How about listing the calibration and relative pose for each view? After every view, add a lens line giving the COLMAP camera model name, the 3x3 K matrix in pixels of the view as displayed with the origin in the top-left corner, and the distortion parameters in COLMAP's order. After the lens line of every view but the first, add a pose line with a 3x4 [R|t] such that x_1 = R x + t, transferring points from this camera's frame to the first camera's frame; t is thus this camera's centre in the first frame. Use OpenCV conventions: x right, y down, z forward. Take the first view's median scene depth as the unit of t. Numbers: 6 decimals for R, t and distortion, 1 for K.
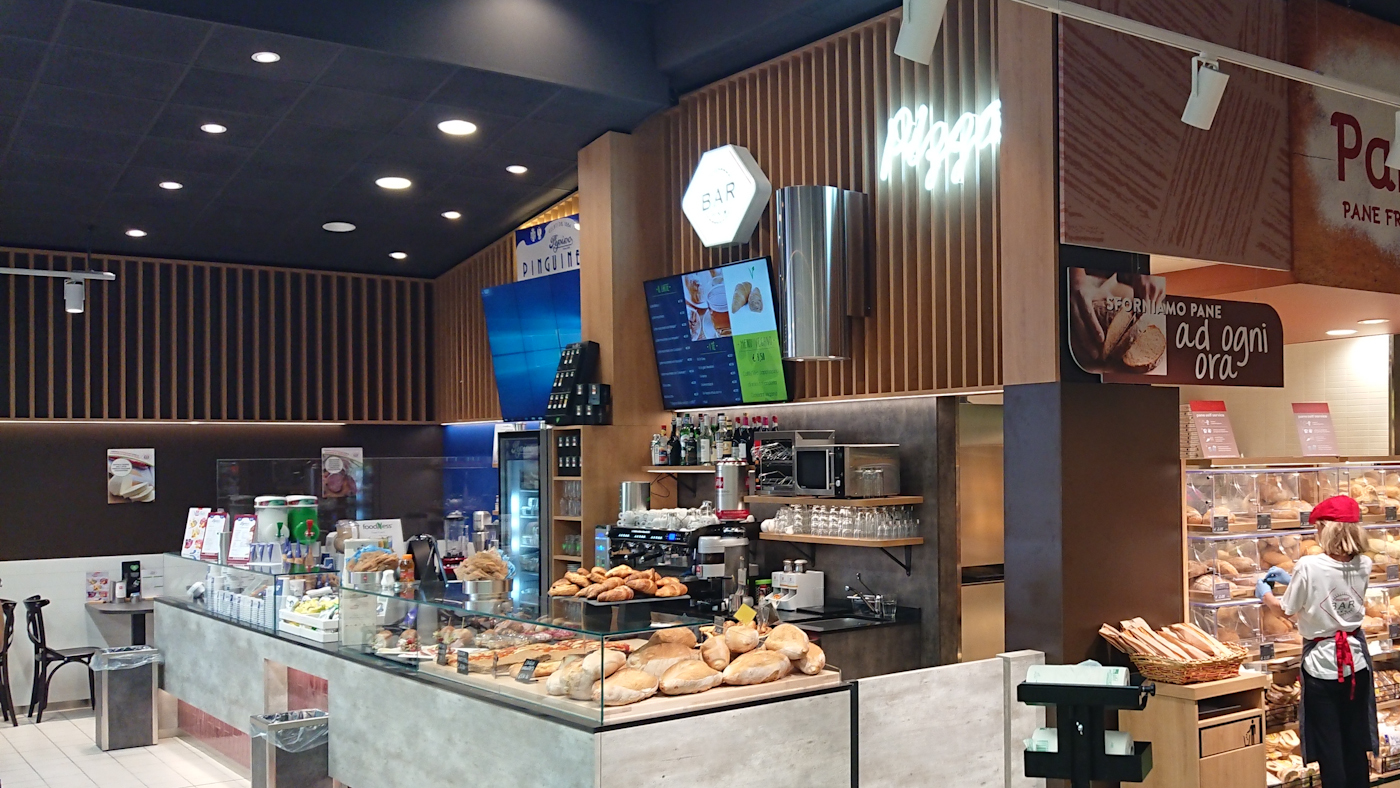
lens RADIAL K [[1318.1, 0, 700.0], [0, 1318.1, 394.0], [0, 0, 1]] dist [0.277123, 0.000199]
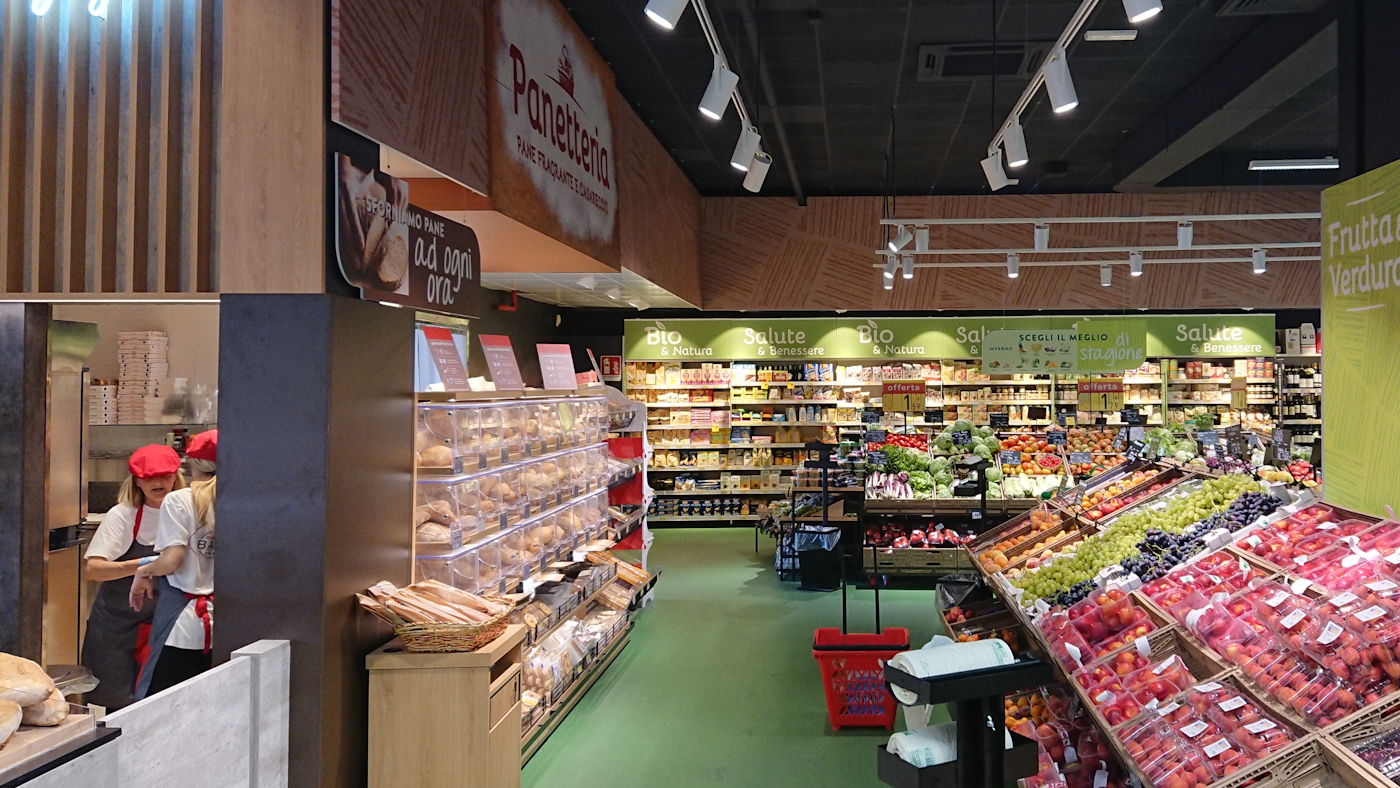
lens RADIAL K [[1353.3, 0, 699.6], [0, 1353.3, 307.4], [0, 0, 1]] dist [0.104302, -0.277424]
pose [[0.588611, 0.069521, 0.805422, -0.240107], [-0.052531, 0.997479, -0.047709, 0.024823], [-0.806708, -0.014227, 0.590779, 0.335922]]
